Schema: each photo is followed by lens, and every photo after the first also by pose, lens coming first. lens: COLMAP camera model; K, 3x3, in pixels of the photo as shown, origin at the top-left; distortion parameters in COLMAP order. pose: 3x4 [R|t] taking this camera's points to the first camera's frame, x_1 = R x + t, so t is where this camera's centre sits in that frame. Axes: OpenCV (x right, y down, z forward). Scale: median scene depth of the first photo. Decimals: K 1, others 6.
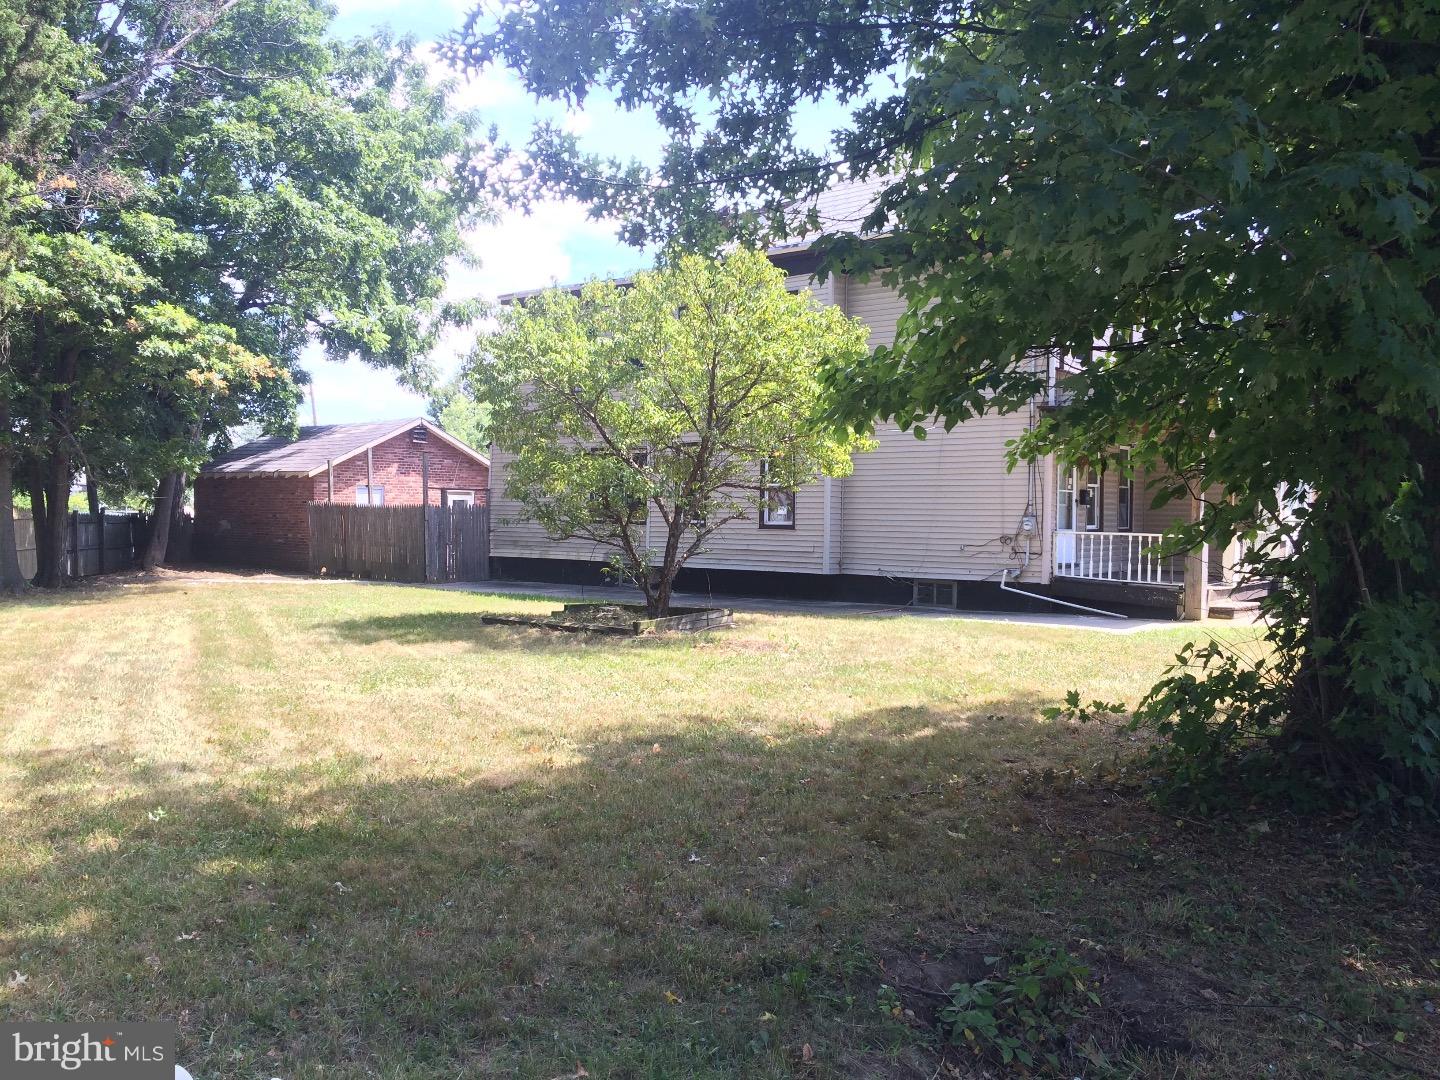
lens RADIAL K [[1235.9, 0, 724.1], [0, 1235.9, 542.3], [0, 0, 1]] dist [0.053367, -0.007300]
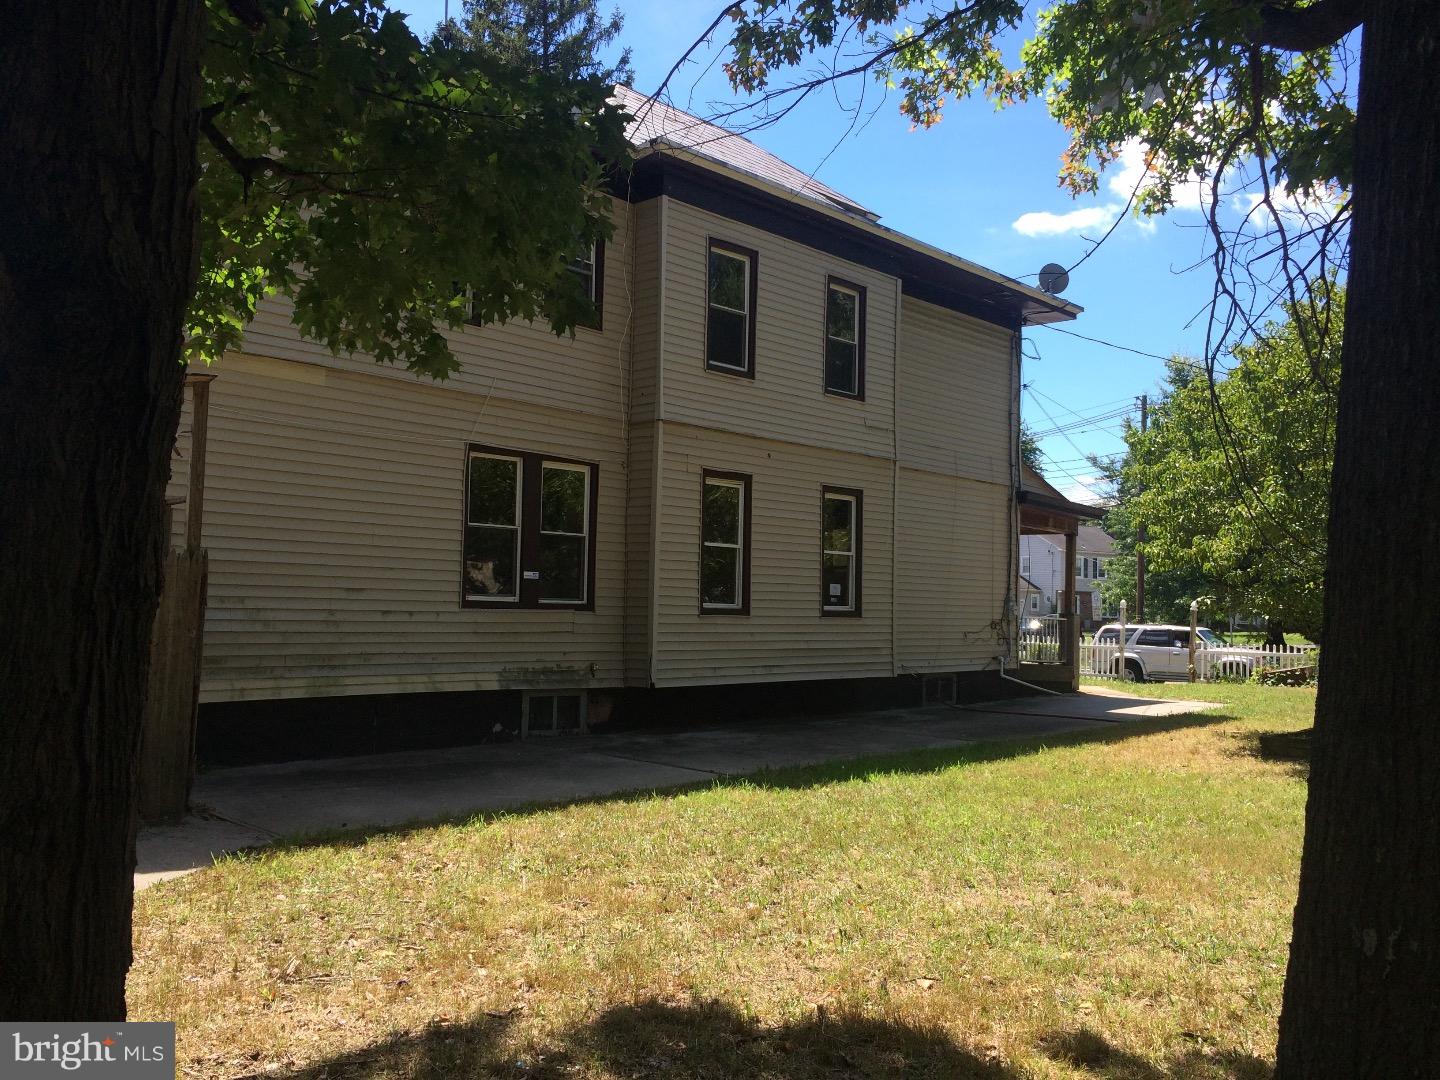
lens RADIAL K [[1235.9, 0, 723.0], [0, 1235.9, 538.3], [0, 0, 1]] dist [0.053367, -0.007300]
pose [[0.056387, 0.041070, 0.997564, -0.665006], [-0.000856, 0.999155, -0.041087, -0.026724], [-0.998409, 0.001463, 0.056375, 1.049122]]
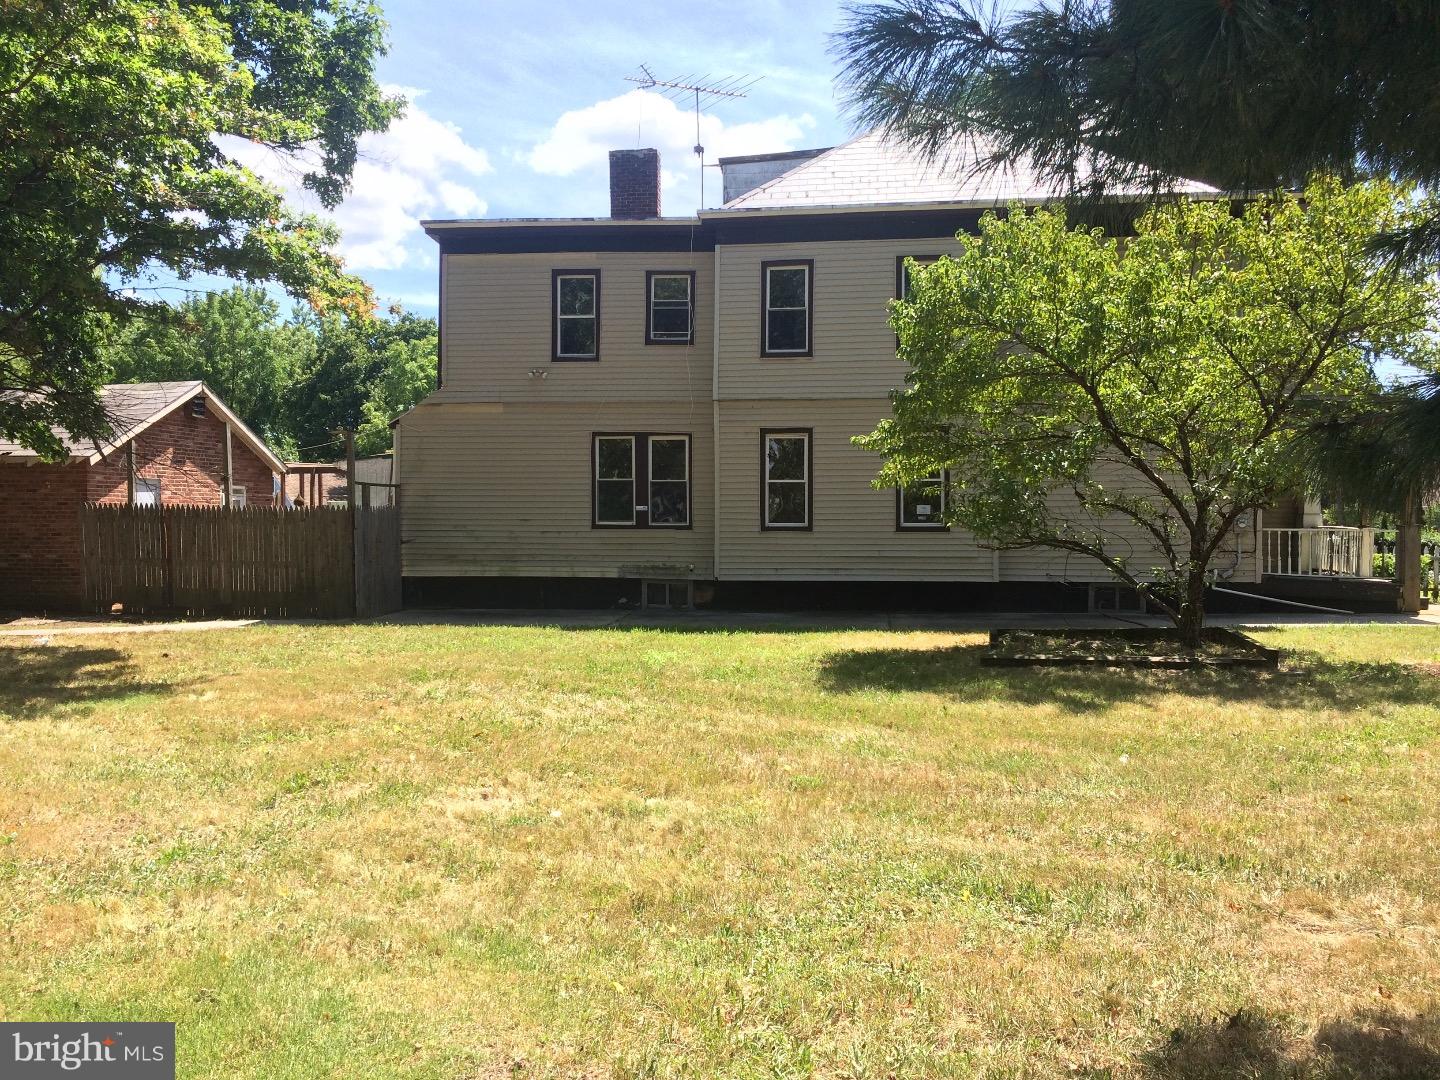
lens RADIAL K [[1235.9, 0, 721.7], [0, 1235.9, 541.9], [0, 0, 1]] dist [0.053367, -0.007300]
pose [[0.840812, -0.022648, 0.540853, -0.549257], [0.022879, 0.999718, 0.006294, -0.012349], [-0.540843, 0.007082, 0.841094, 0.362193]]
